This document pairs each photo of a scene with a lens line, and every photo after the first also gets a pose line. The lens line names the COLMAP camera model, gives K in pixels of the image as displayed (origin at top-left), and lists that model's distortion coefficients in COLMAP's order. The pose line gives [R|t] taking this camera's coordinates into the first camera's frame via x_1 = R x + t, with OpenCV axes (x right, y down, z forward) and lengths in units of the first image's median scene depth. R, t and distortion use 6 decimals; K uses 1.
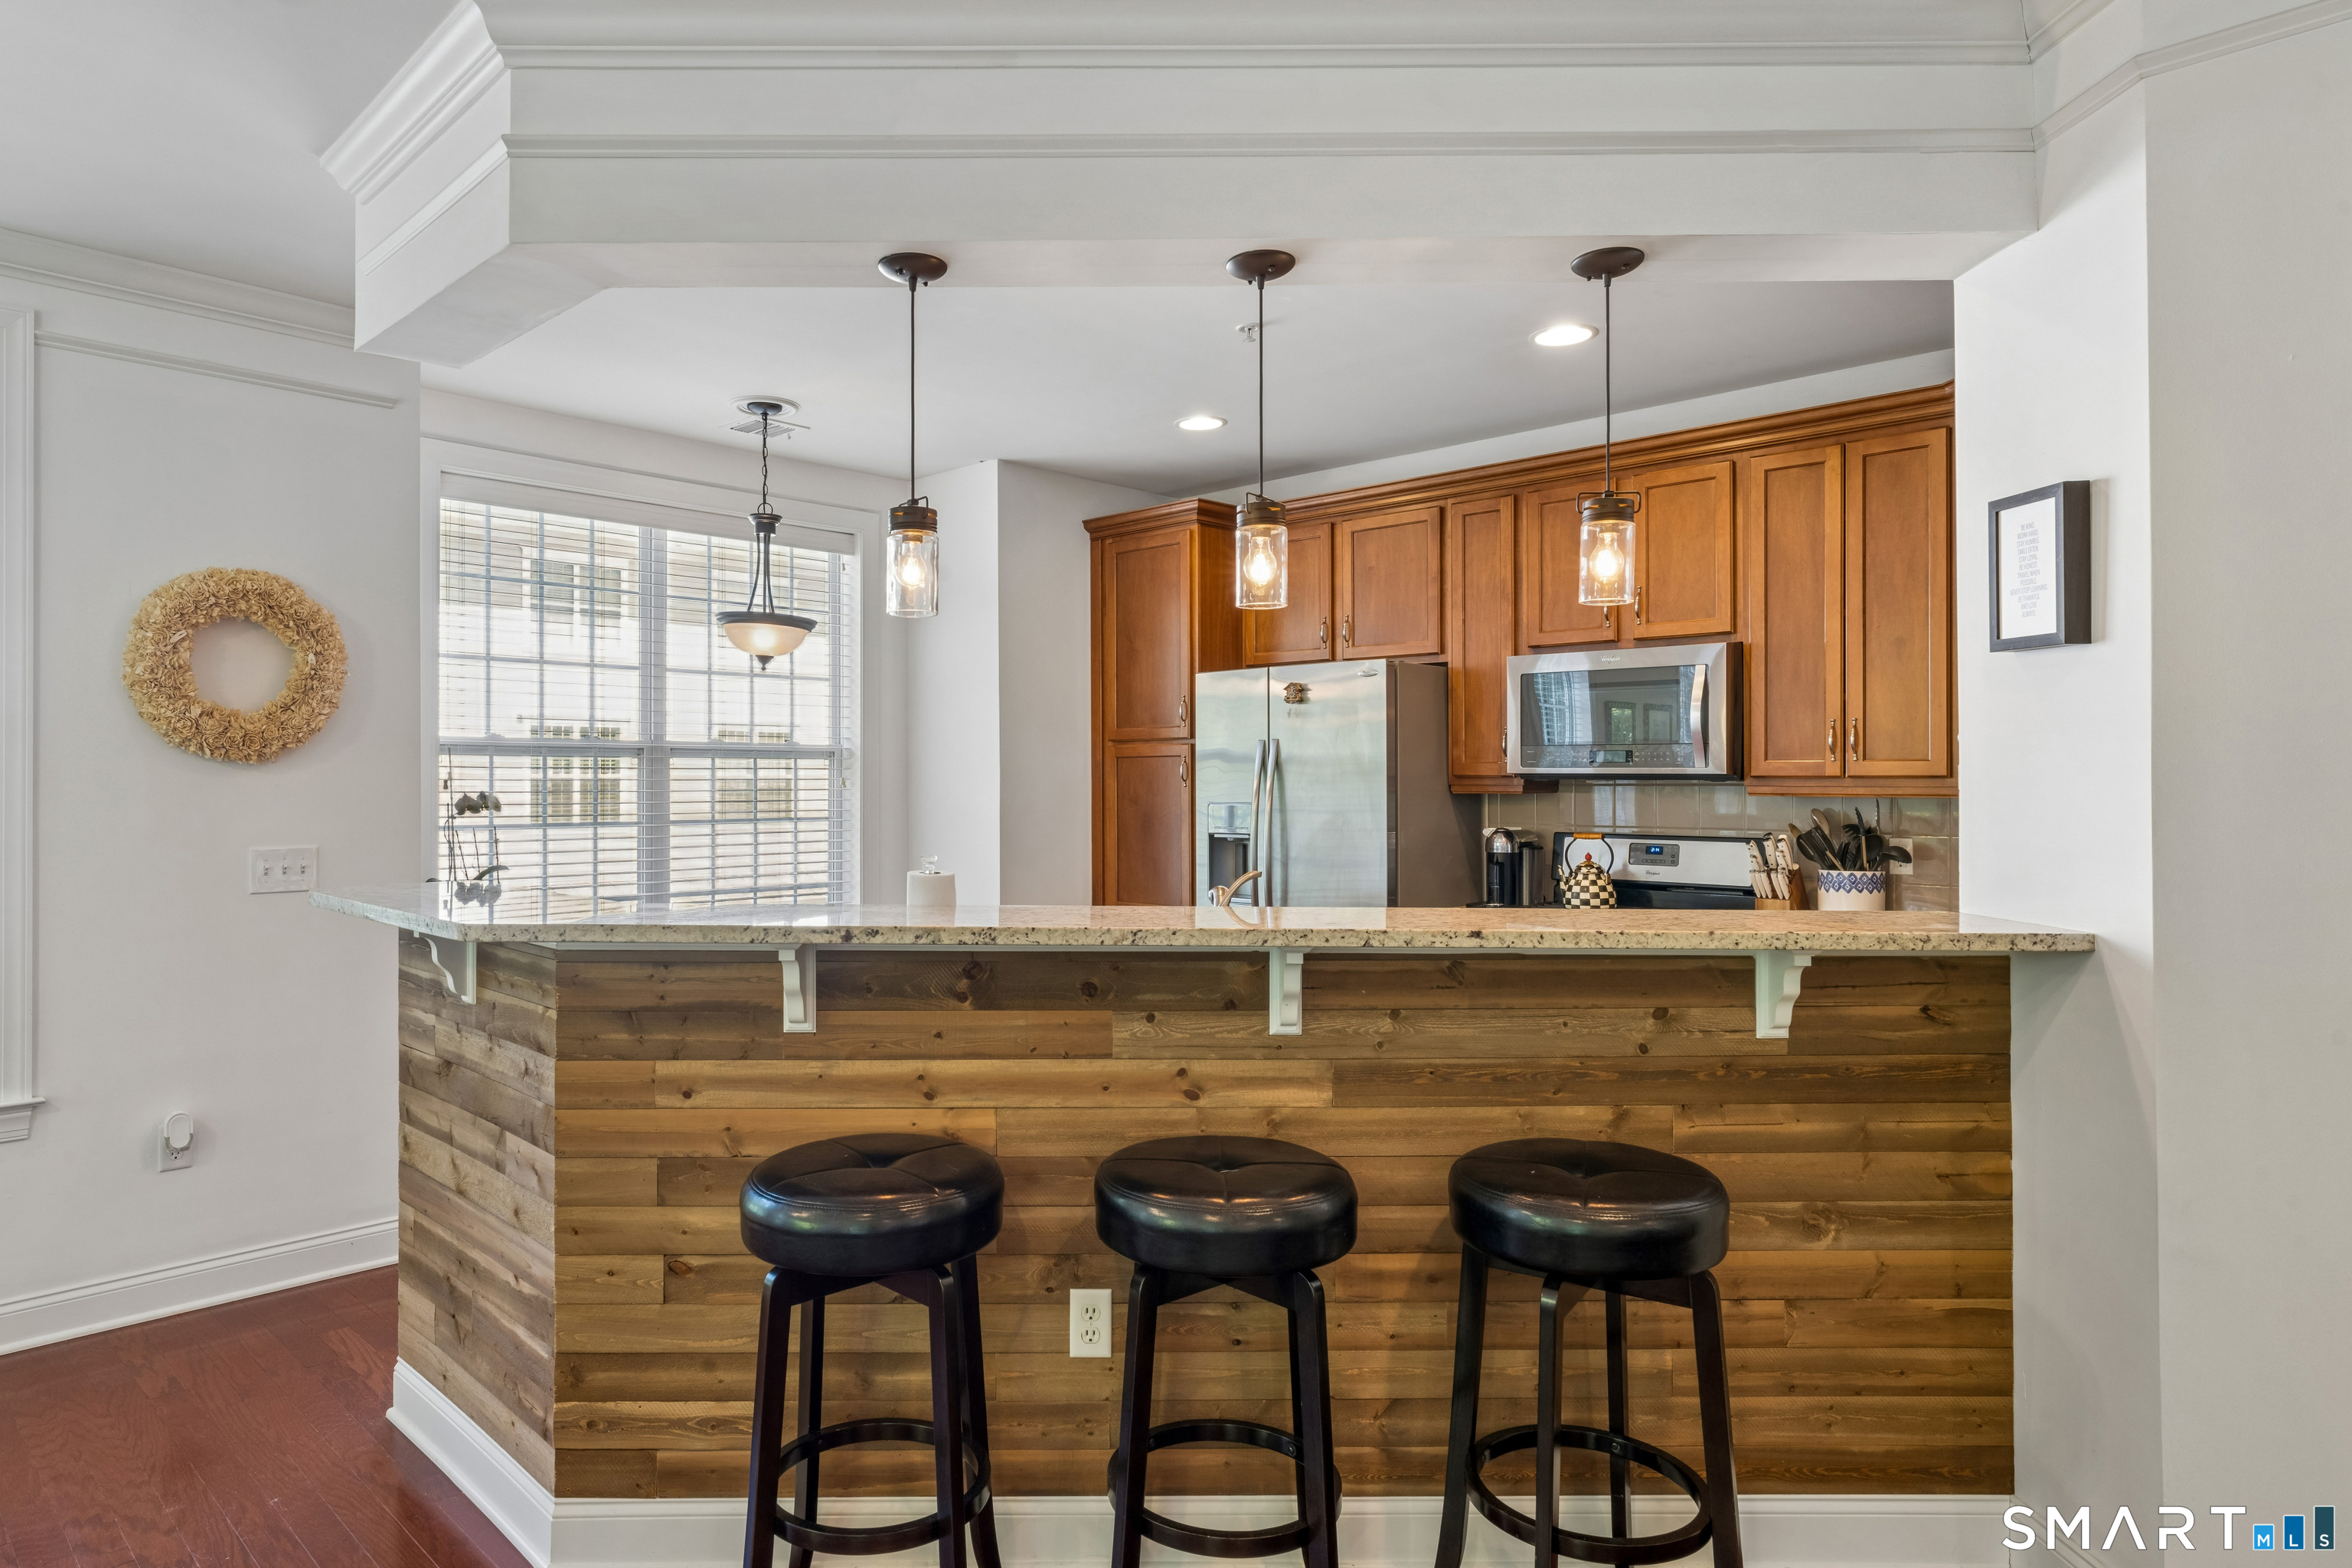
lens RADIAL K [[1383.4, 0, 1156.2], [0, 1383.4, 770.9], [0, 0, 1]] dist [-0.000433, -0.000715]
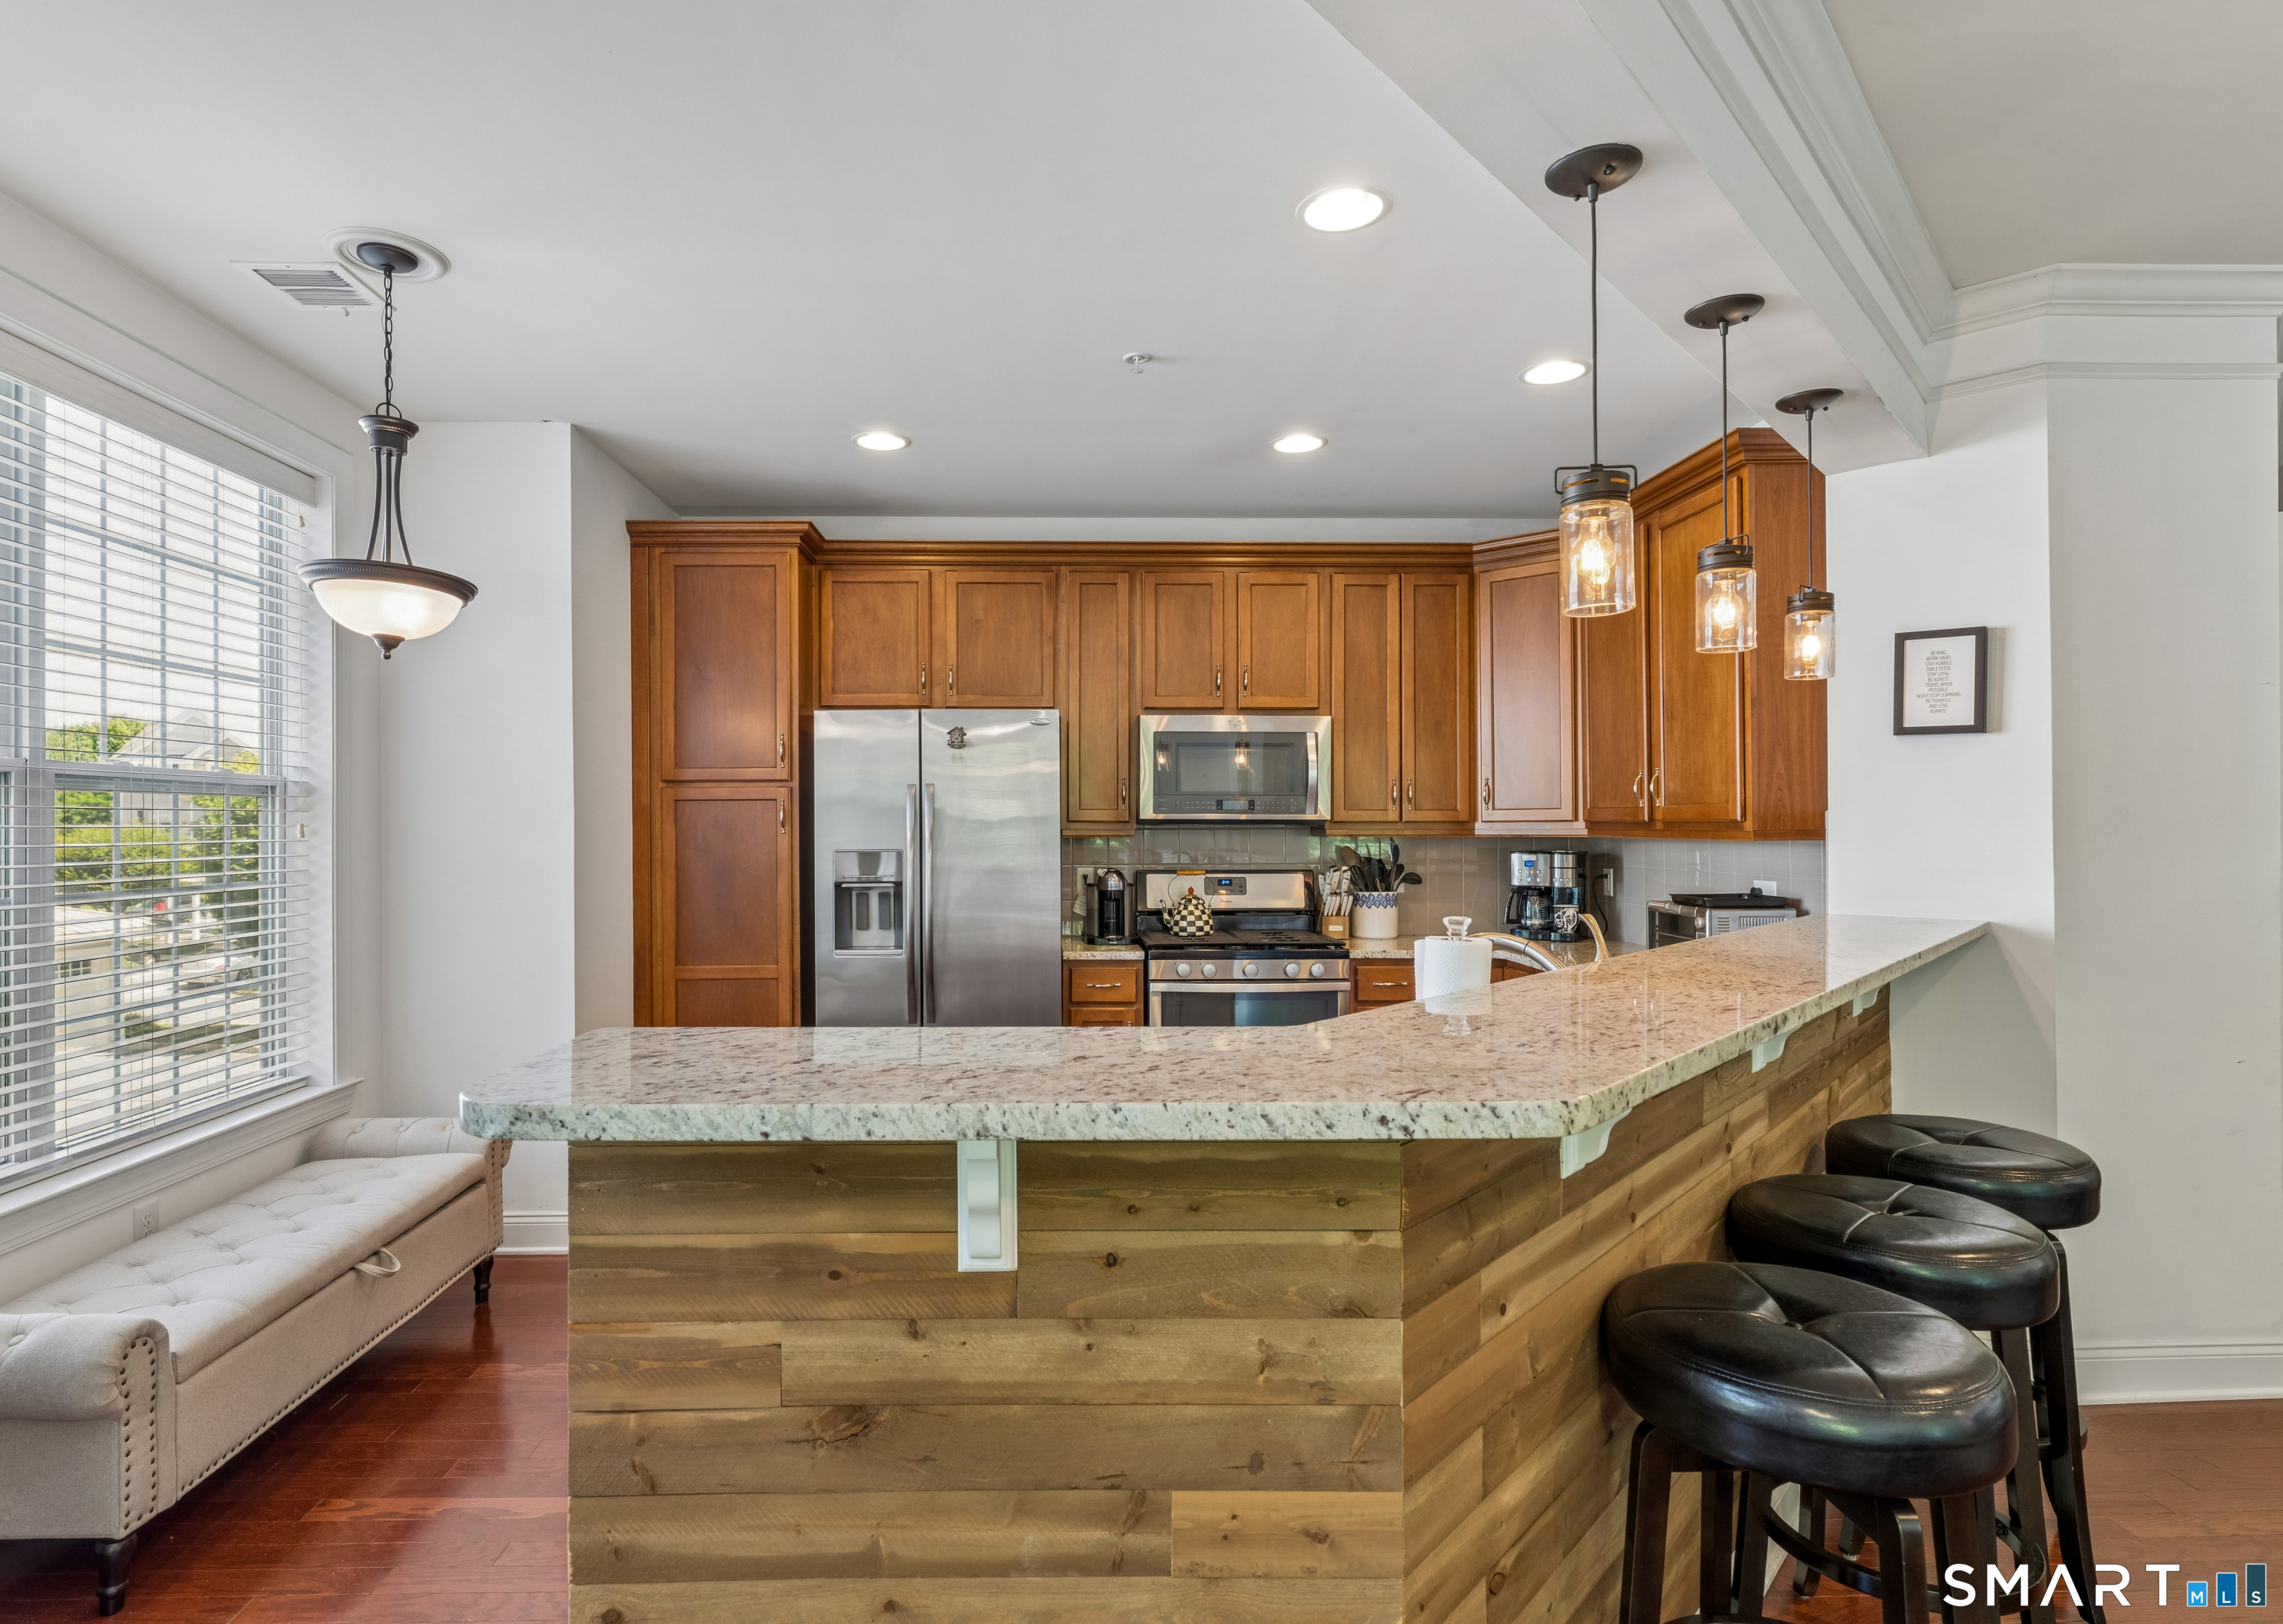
lens RADIAL K [[1117.1, 0, 1141.2], [0, 1117.1, 827.1], [0, 0, 1]] dist [-0.003434, 0.000317]
pose [[0.701372, -0.001450, 0.712793, -0.460071], [-0.002505, 0.999987, 0.004500, 0.004752], [-0.712791, -0.004942, 0.701360, 0.422726]]
